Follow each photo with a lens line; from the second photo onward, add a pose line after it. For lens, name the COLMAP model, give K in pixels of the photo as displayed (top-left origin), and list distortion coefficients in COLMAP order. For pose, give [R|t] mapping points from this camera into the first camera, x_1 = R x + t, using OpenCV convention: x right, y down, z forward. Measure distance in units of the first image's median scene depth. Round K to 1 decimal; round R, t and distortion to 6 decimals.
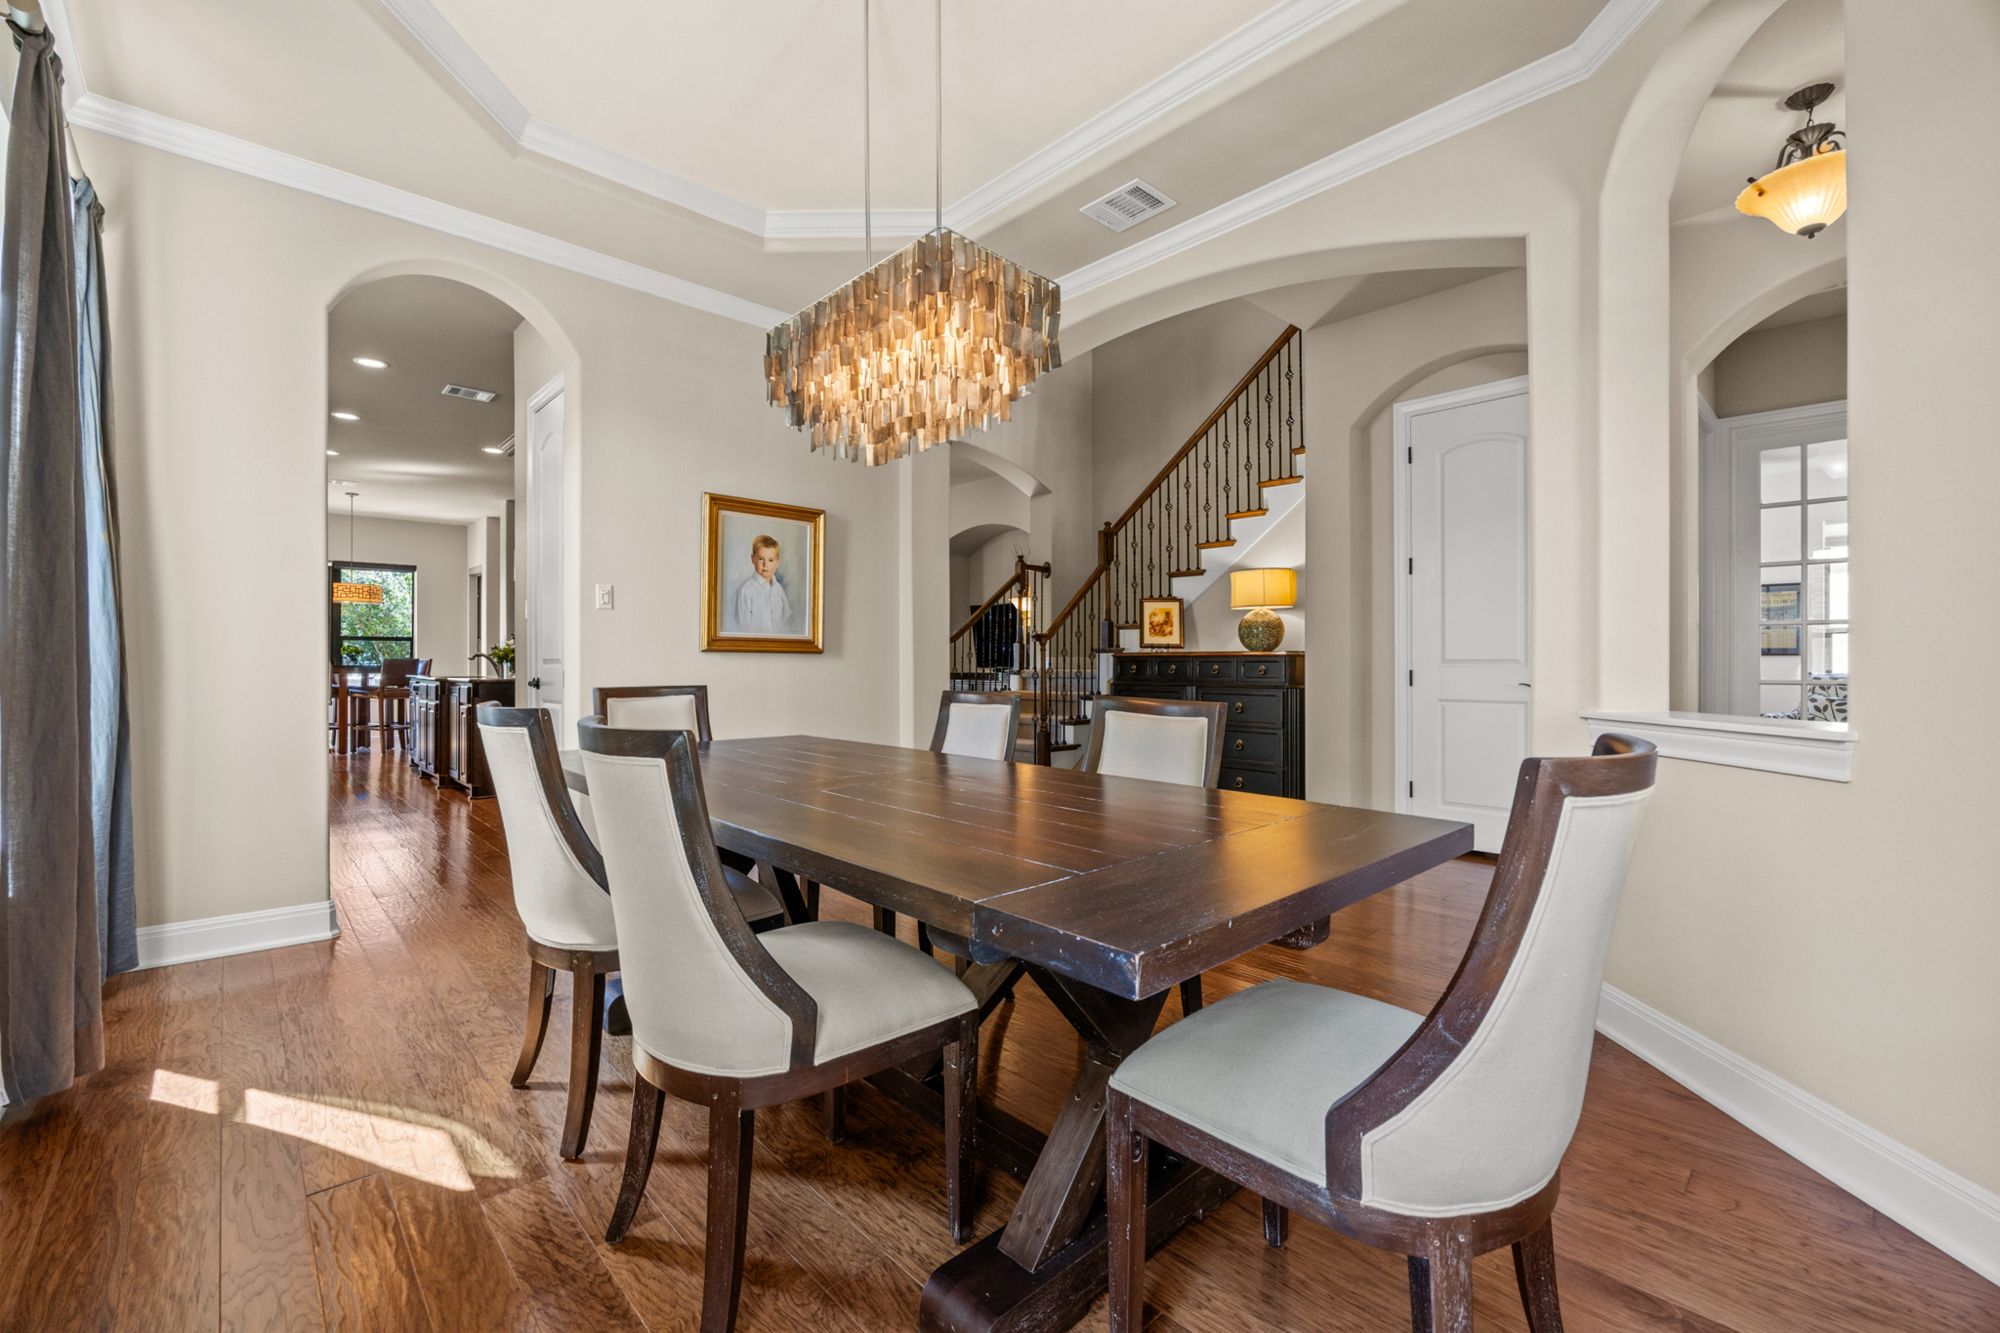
lens RADIAL K [[832.4, 0, 1000.0], [0, 832.4, 666.5], [0, 0, 1]] dist [-0.011642, -0.000026]
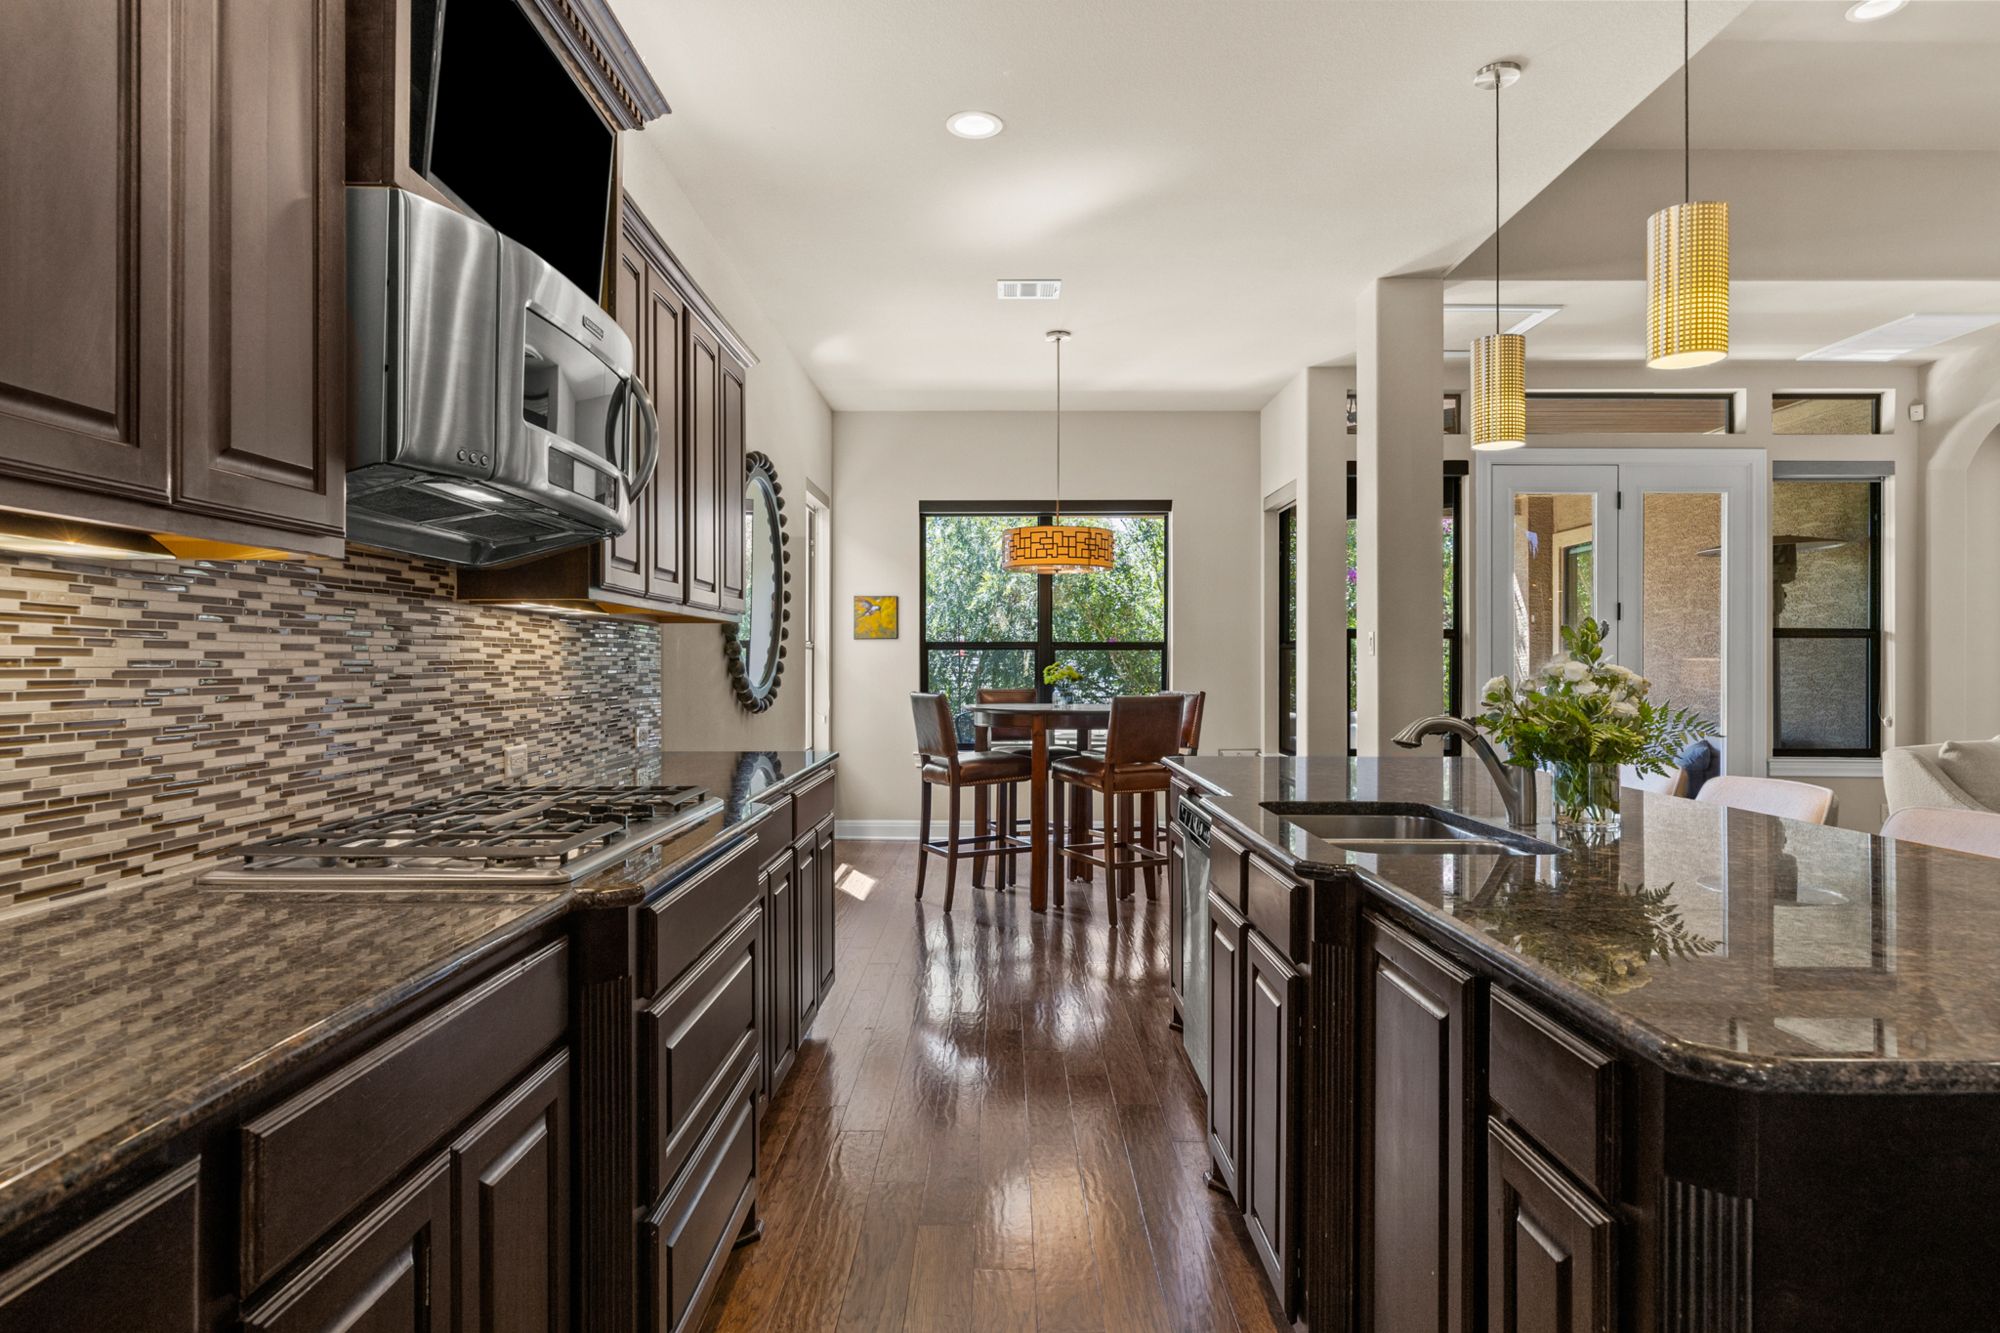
lens RADIAL K [[1111.1, 0, 1000.0], [0, 1111.1, 666.5], [0, 0, 1]] dist [-0.005022, -0.001828]
pose [[0.729763, -0.001452, -0.683698, -0.371642], [-0.001119, 0.999994, -0.003319, -0.021618], [0.683699, 0.003187, 0.729757, 0.507481]]
